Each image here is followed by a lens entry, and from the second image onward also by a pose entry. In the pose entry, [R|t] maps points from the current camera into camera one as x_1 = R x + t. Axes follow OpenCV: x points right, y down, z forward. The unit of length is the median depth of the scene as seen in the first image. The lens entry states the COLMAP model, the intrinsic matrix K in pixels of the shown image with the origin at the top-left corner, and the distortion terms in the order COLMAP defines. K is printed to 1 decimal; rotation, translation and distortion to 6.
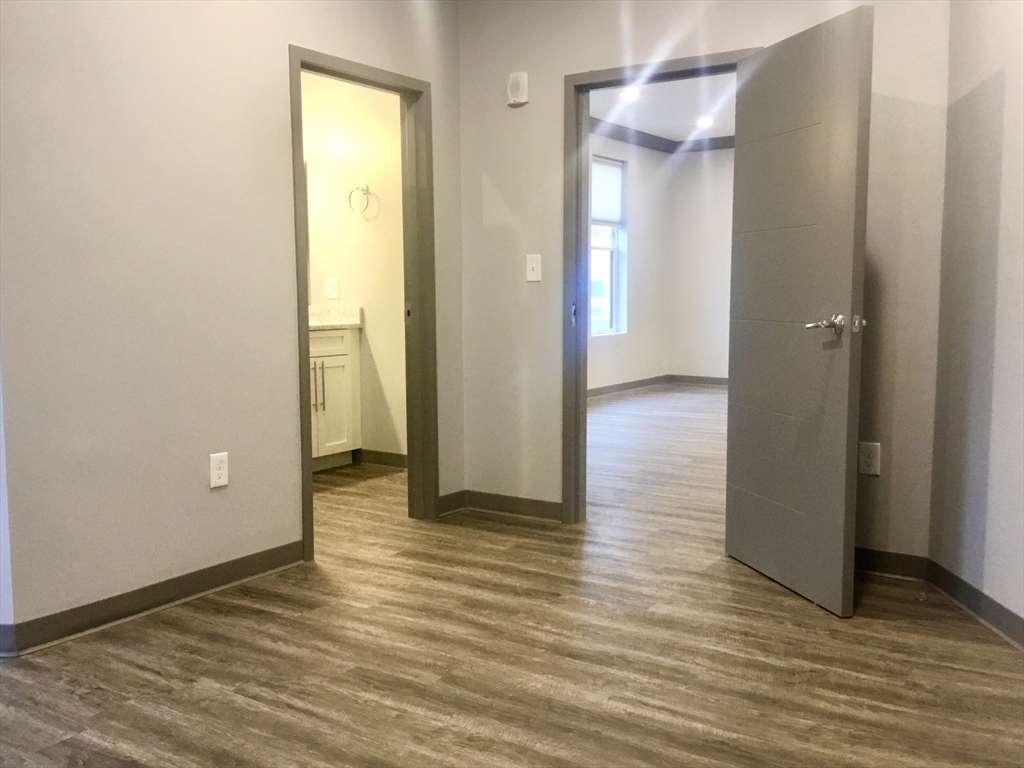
lens RADIAL K [[942.7, 0, 506.3], [0, 942.7, 389.8], [0, 0, 1]] dist [0.109453, -0.193270]
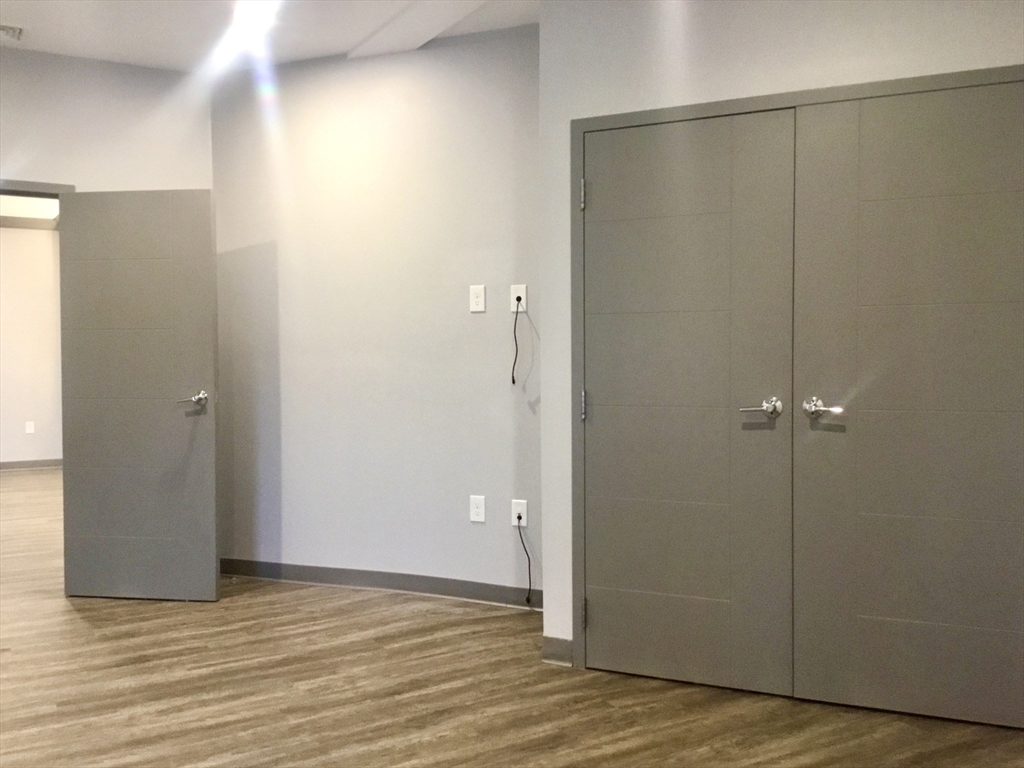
lens RADIAL K [[942.7, 0, 506.3], [0, 942.7, 389.8], [0, 0, 1]] dist [0.109453, -0.193270]
pose [[0.434032, -0.025548, 0.900535, -0.935985], [0.097111, 0.995100, -0.018573, -0.012007], [-0.895648, 0.095513, 0.434386, -0.059513]]
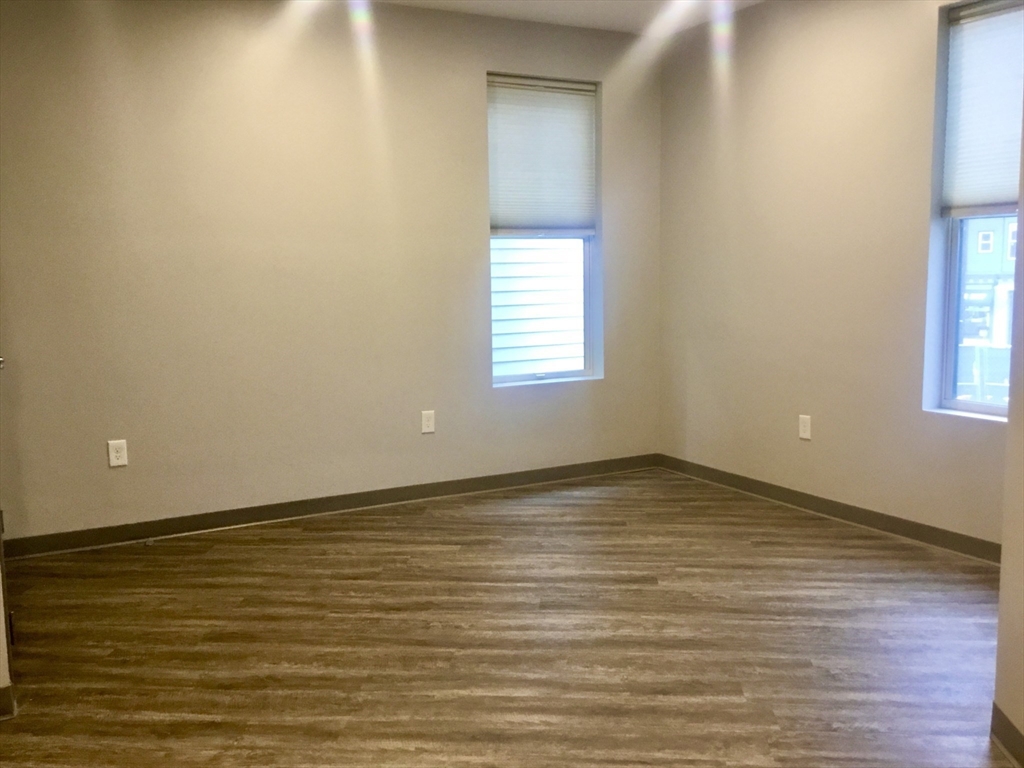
lens RADIAL K [[942.7, 0, 506.3], [0, 942.7, 389.8], [0, 0, 1]] dist [0.109453, -0.193270]
pose [[-0.882089, 0.079971, -0.464245, 0.320422], [-0.024361, 0.976423, 0.214485, -0.248607], [0.470452, 0.200505, -0.859344, 1.671544]]
